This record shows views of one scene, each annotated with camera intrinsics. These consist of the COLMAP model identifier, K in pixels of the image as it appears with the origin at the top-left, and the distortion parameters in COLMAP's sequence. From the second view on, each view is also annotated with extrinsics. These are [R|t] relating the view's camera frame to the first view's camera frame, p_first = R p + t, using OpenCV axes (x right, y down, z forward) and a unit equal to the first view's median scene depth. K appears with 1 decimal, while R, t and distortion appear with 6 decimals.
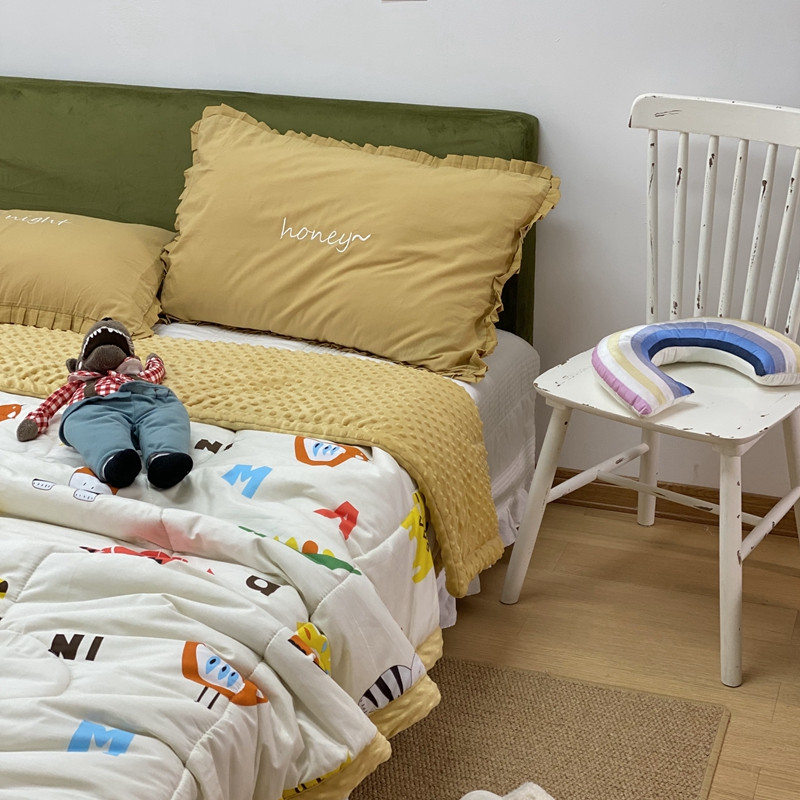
lens RADIAL K [[1503.4, 0, 411.8], [0, 1503.4, 445.5], [0, 0, 1]] dist [0.043147, 0.000000]
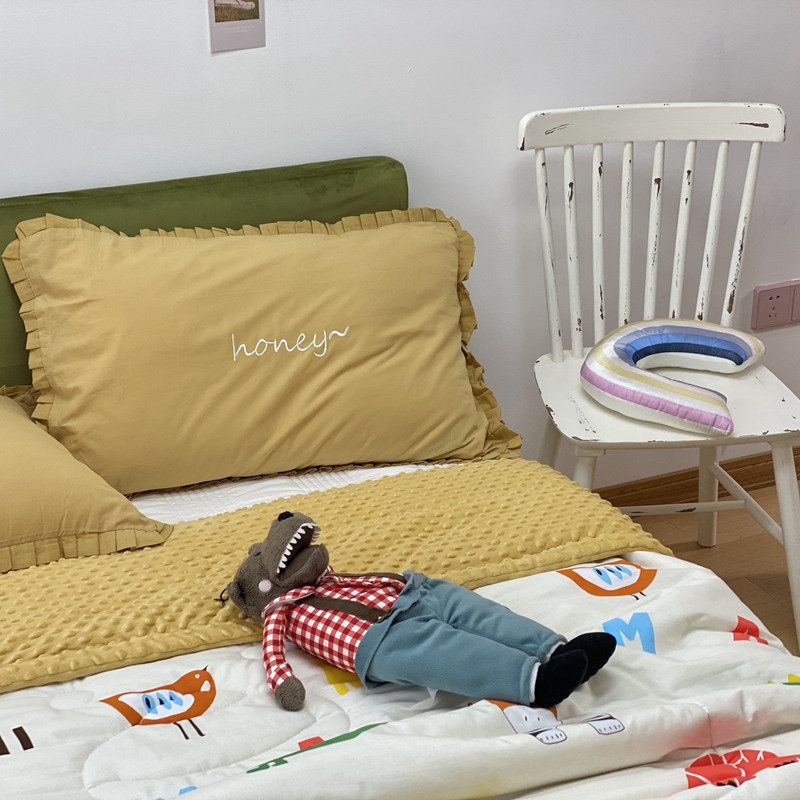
lens RADIAL K [[1503.4, 0, 399.2], [0, 1503.4, 400.2], [0, 0, 1]] dist [0.043147, 0.000000]
pose [[0.734002, -0.272198, 0.622214, -0.534963], [0.288025, 0.954460, 0.077773, -0.157753], [-0.615047, 0.122128, 0.778975, 0.338408]]
